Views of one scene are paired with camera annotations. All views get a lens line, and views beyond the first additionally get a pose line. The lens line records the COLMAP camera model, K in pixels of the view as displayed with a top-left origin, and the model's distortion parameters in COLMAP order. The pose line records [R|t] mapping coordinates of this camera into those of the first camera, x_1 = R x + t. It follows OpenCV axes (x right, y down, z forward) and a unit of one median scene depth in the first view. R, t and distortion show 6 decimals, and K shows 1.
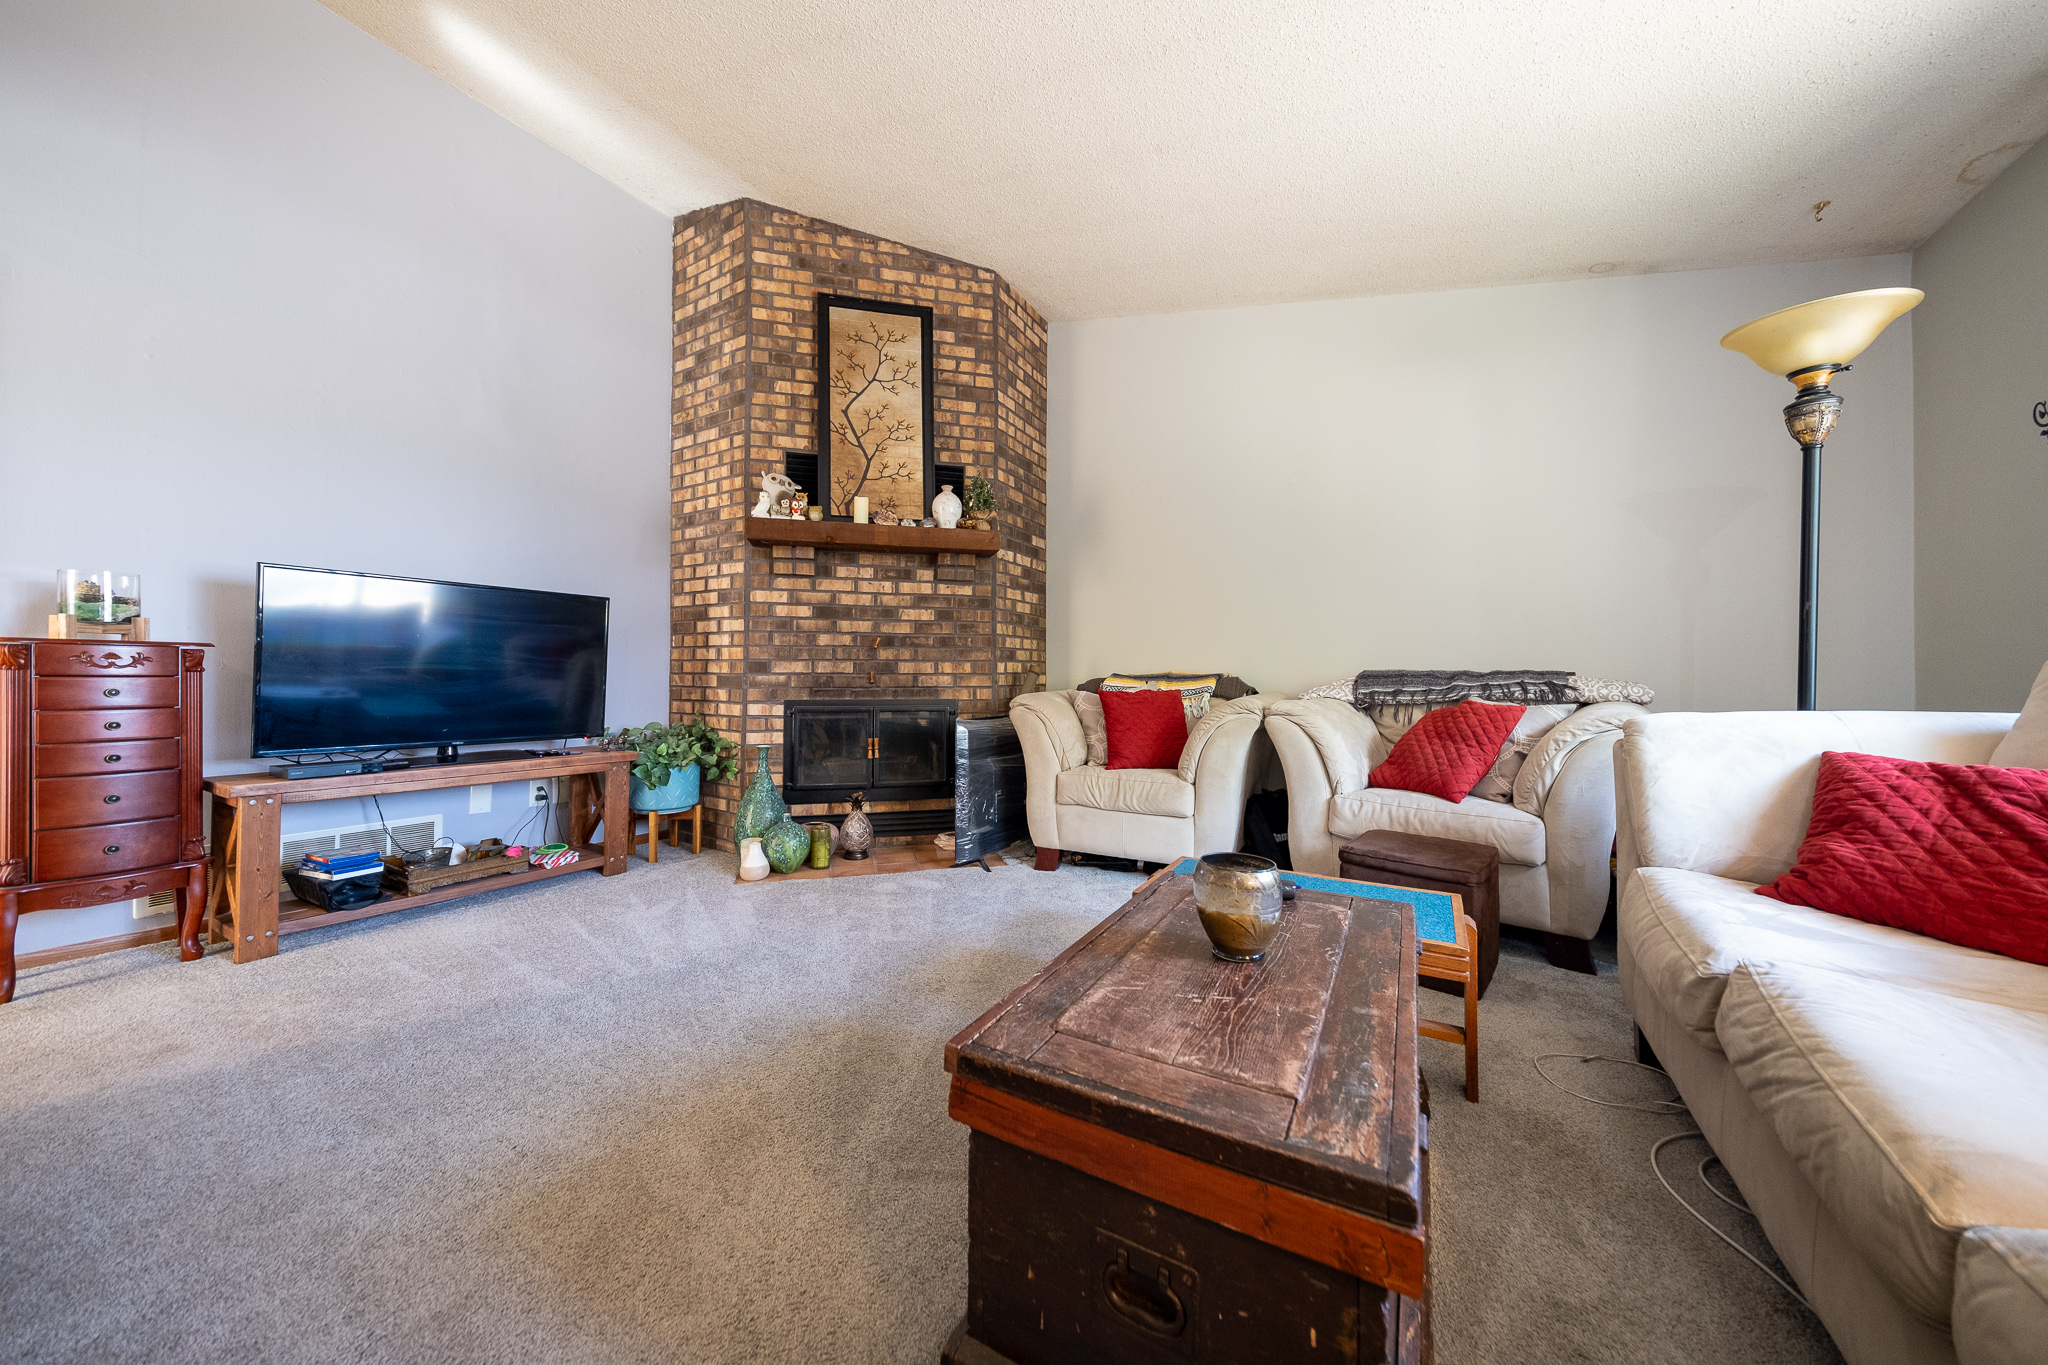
lens RADIAL K [[697.5, 0, 1024.0], [0, 697.5, 682.5], [0, 0, 1]] dist [0.016180, -0.008115]
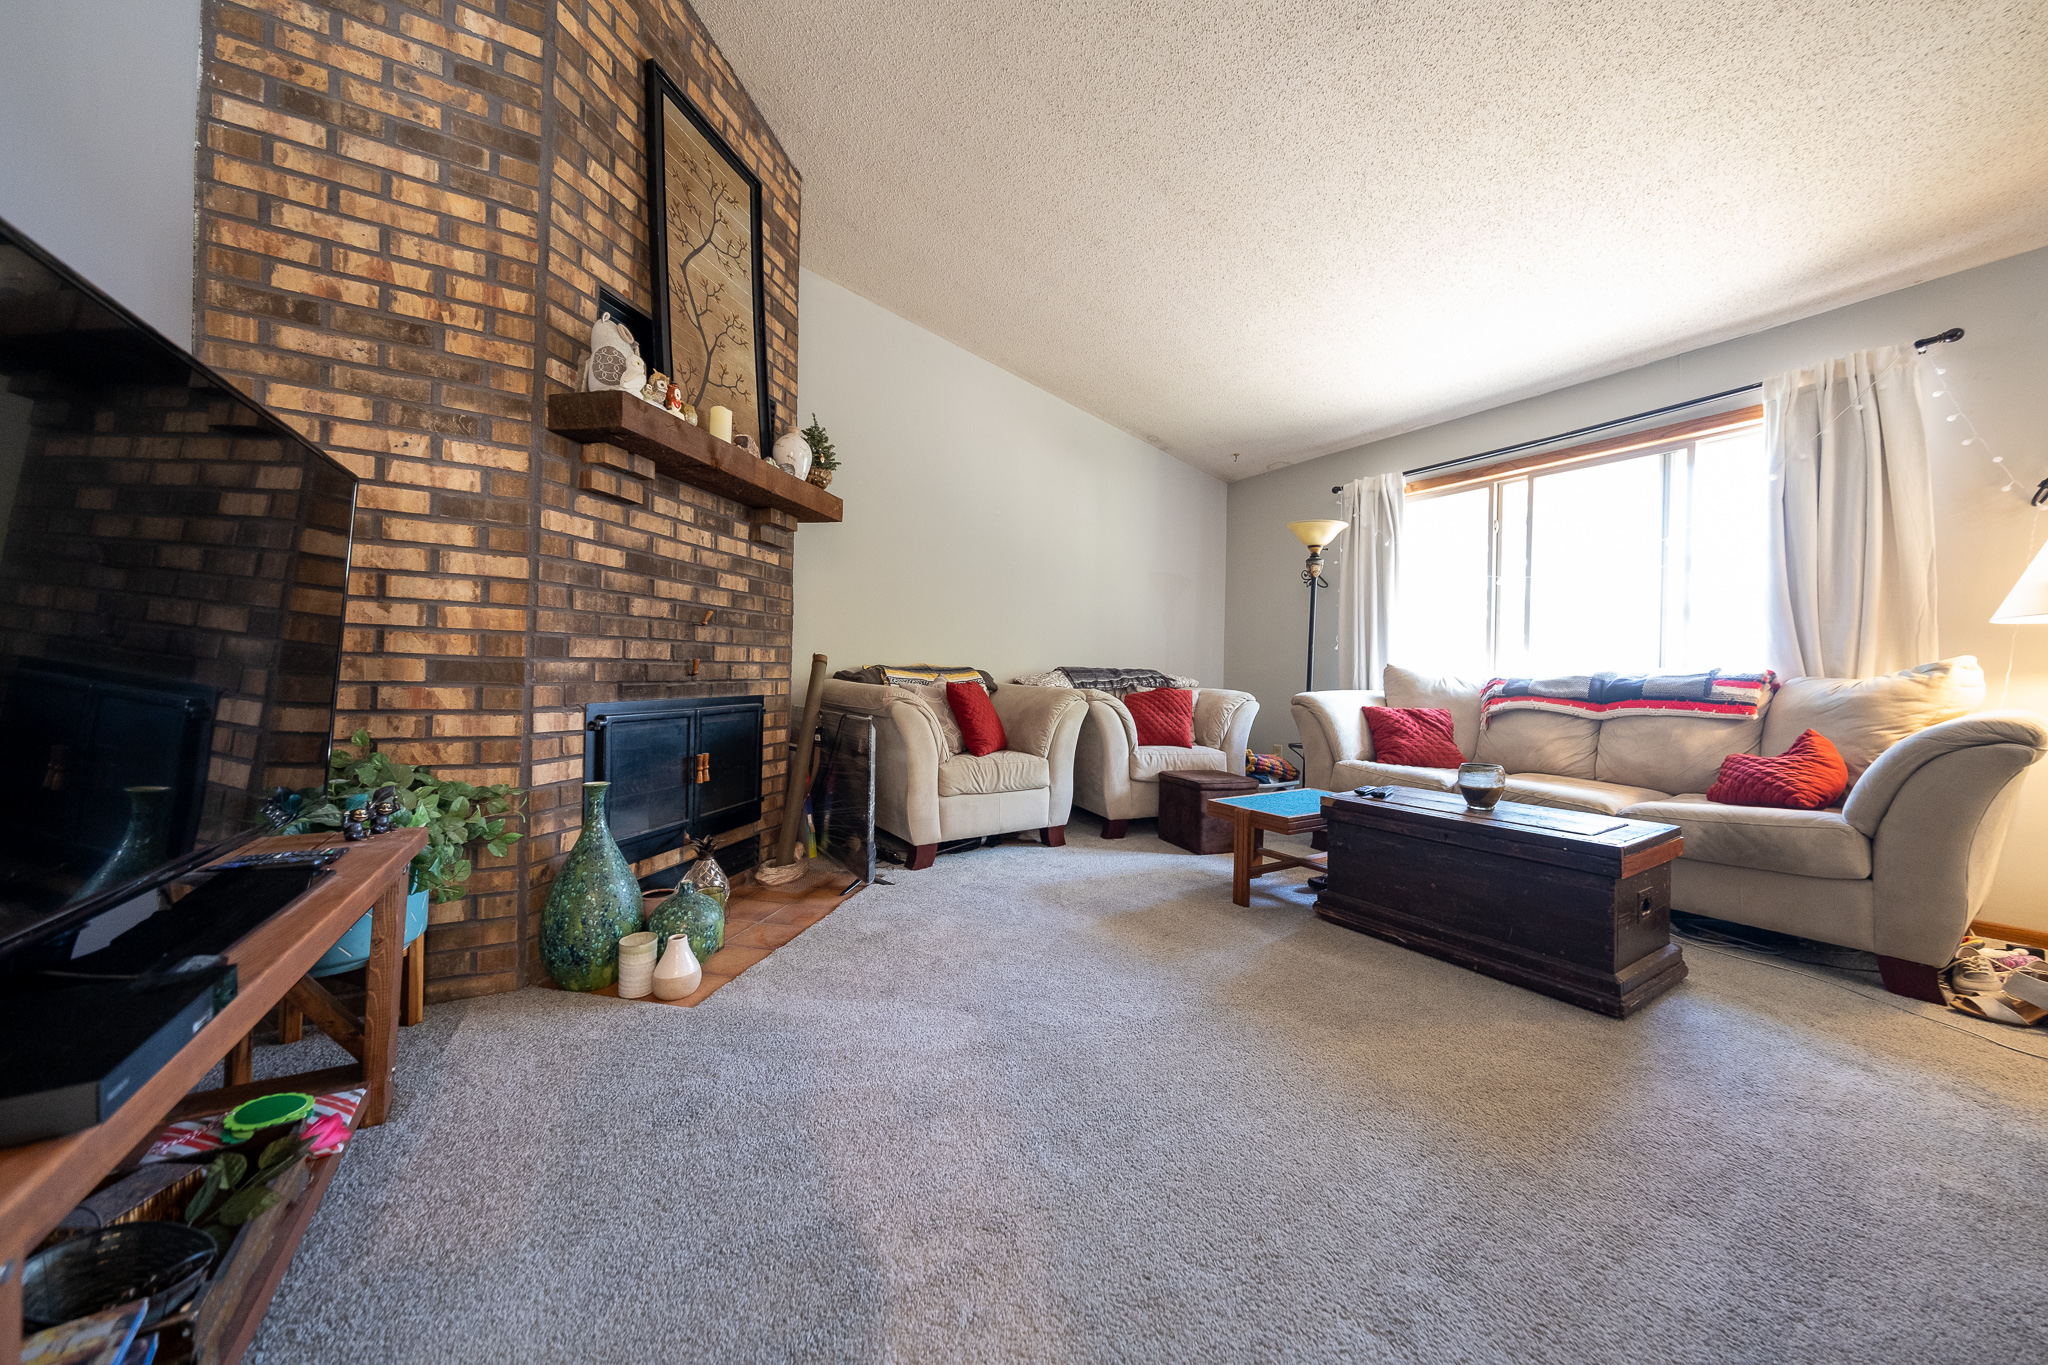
lens RADIAL K [[702.2, 0, 1024.0], [0, 702.2, 682.5], [0, 0, 1]] dist [-0.001779, -0.000229]
pose [[0.445125, -0.009919, 0.895414, -0.704278], [-0.011921, 0.999784, 0.017001, -0.007398], [-0.895389, -0.018242, 0.444910, 0.399436]]
